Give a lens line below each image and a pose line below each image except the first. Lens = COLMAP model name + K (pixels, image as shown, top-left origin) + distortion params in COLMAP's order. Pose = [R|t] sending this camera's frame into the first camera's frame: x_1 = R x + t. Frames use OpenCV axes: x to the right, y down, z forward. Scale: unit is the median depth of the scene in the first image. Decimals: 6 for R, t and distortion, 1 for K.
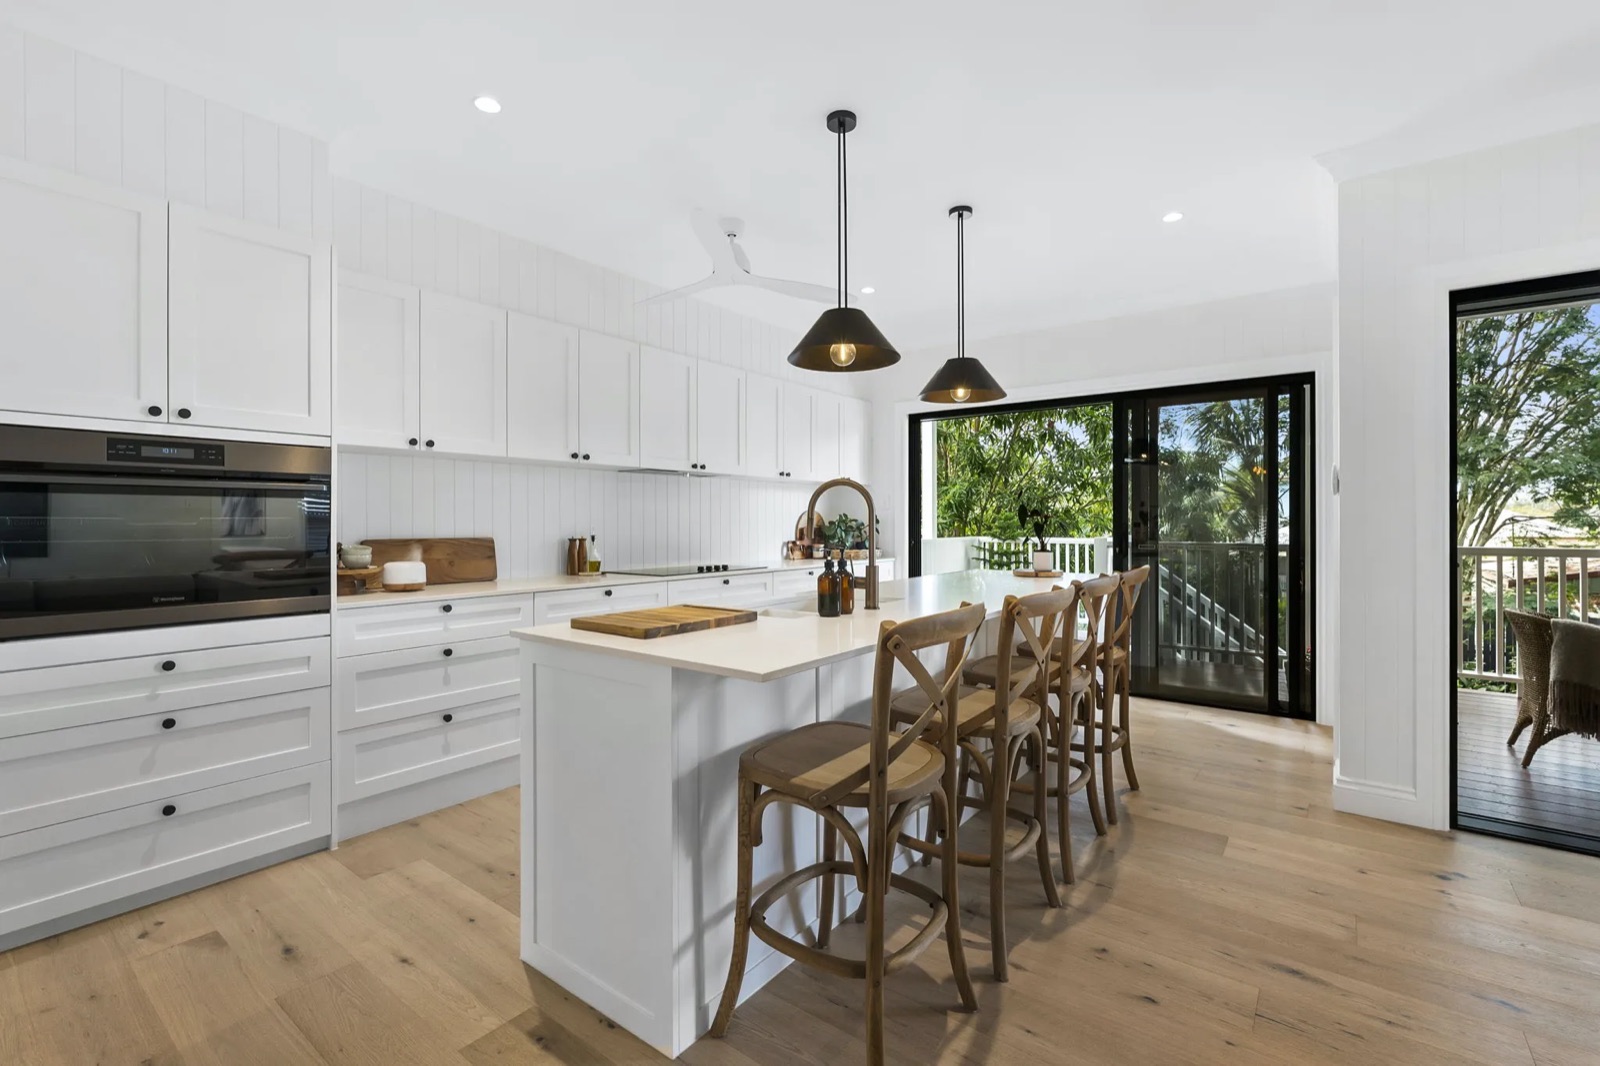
lens RADIAL K [[718.7, 0, 800.0], [0, 718.7, 533.0], [0, 0, 1]] dist [0.000228, 0.000098]
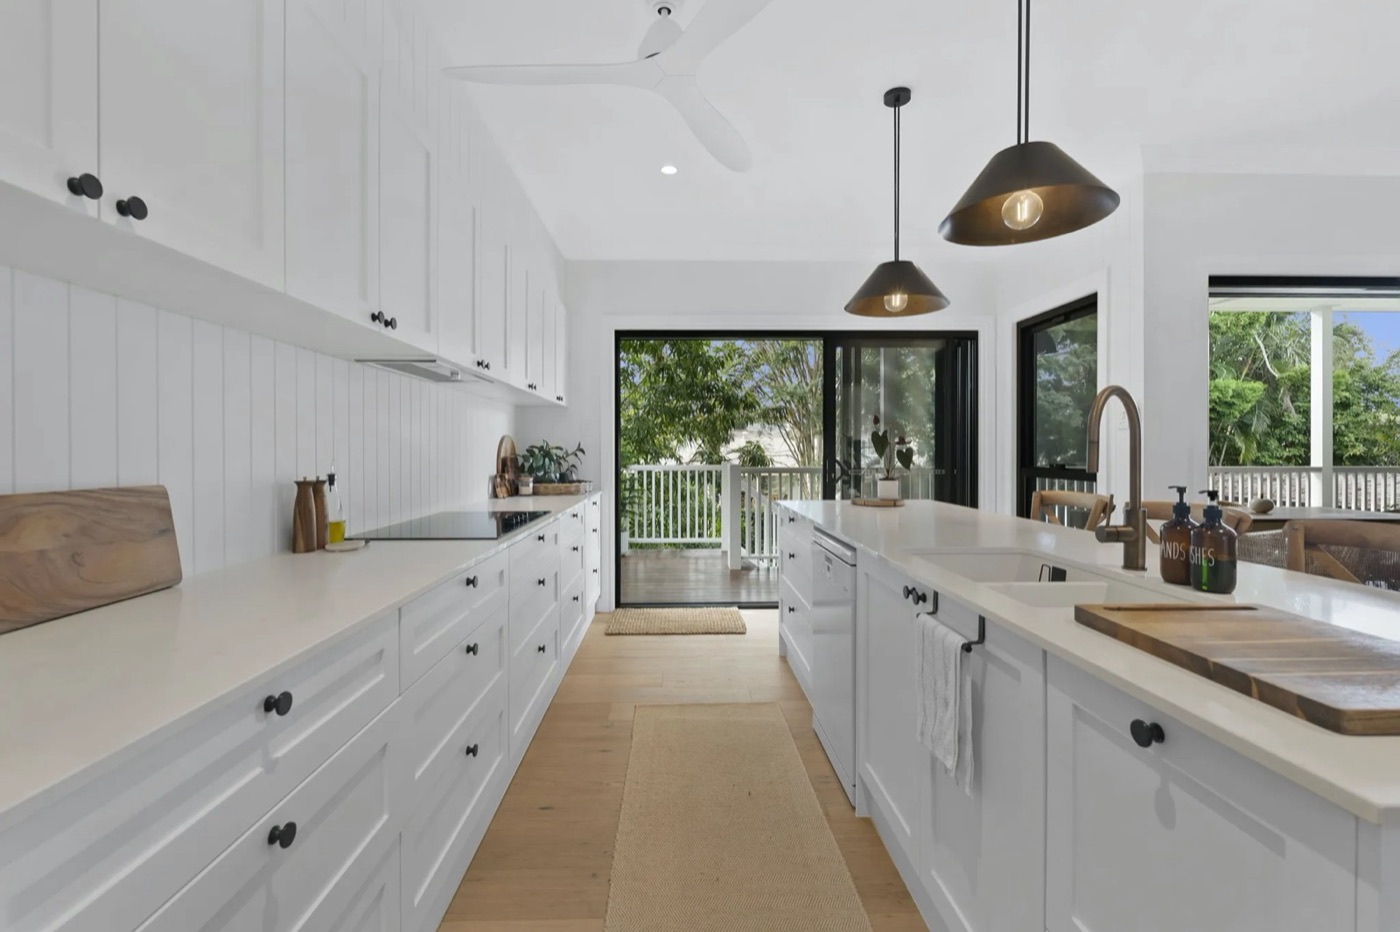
lens RADIAL K [[628.9, 0, 700.0], [0, 628.9, 466.0], [0, 0, 1]] dist [0.000228, 0.000098]
pose [[0.780357, -0.019014, 0.625045, -0.412986], [0.014849, 0.999819, 0.011875, -0.004950], [-0.625158, 0.000015, 0.780498, 0.513127]]
